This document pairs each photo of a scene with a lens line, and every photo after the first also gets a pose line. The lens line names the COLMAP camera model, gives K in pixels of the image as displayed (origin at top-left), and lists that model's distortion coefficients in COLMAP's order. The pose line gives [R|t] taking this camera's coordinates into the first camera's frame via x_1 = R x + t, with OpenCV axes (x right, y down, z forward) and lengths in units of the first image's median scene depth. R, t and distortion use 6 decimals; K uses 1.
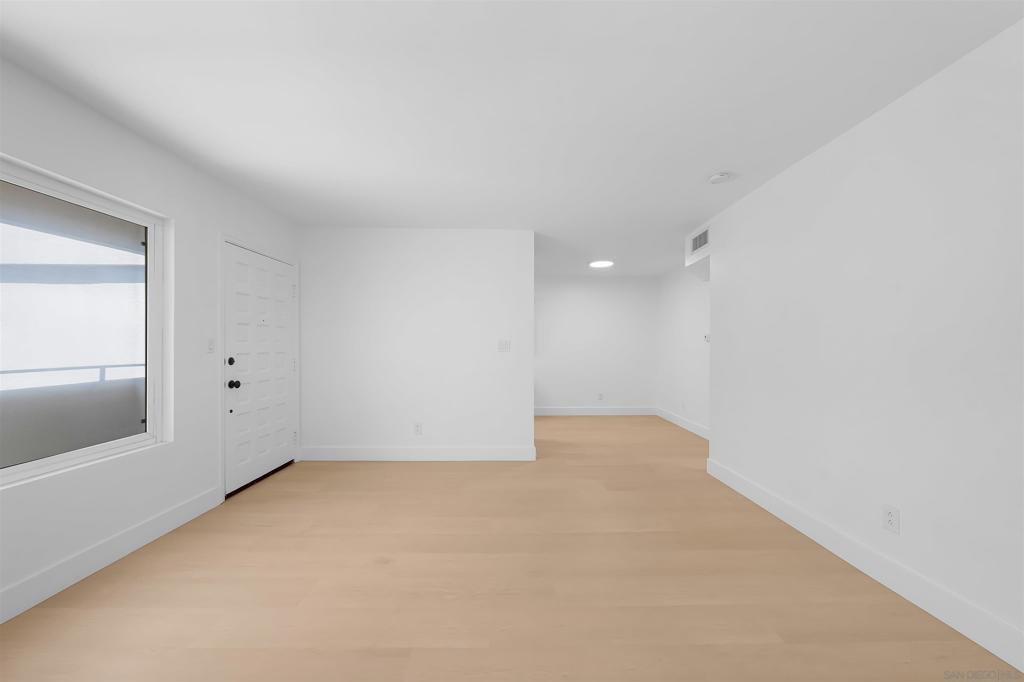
lens RADIAL K [[368.4, 0, 519.5], [0, 368.4, 344.8], [0, 0, 1]] dist [-0.000954, -0.000121]
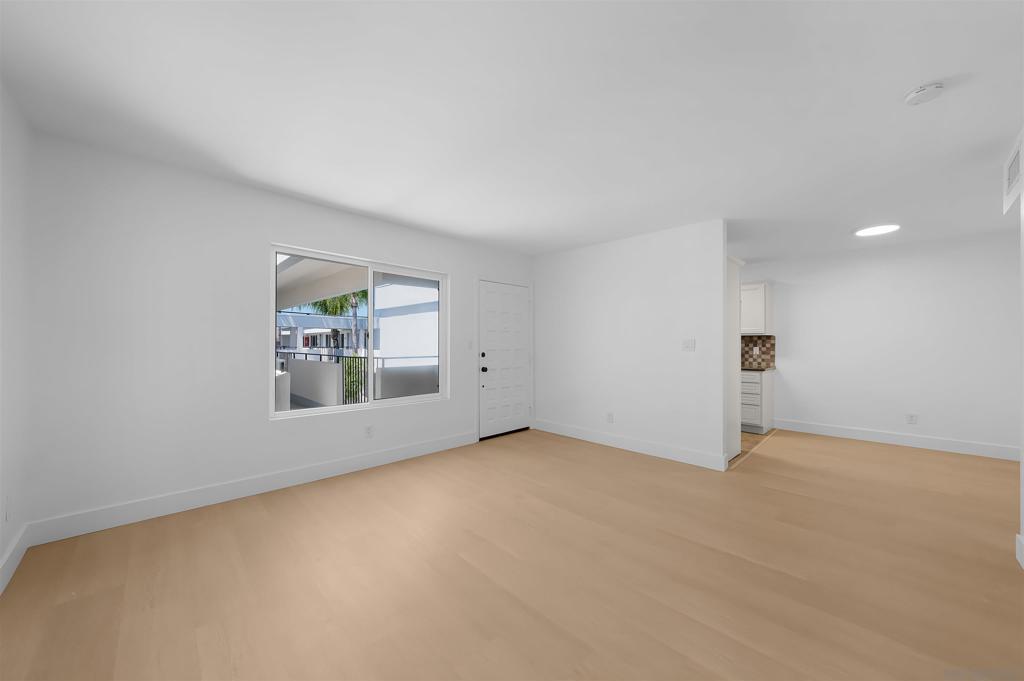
lens RADIAL K [[368.4, 0, 519.5], [0, 368.4, 344.3], [0, 0, 1]] dist [-0.000954, -0.000121]
pose [[0.694596, -0.000068, -0.719400, 0.465308], [0.003444, 0.999989, 0.003231, -0.005337], [0.719392, -0.004722, 0.694588, 0.011387]]
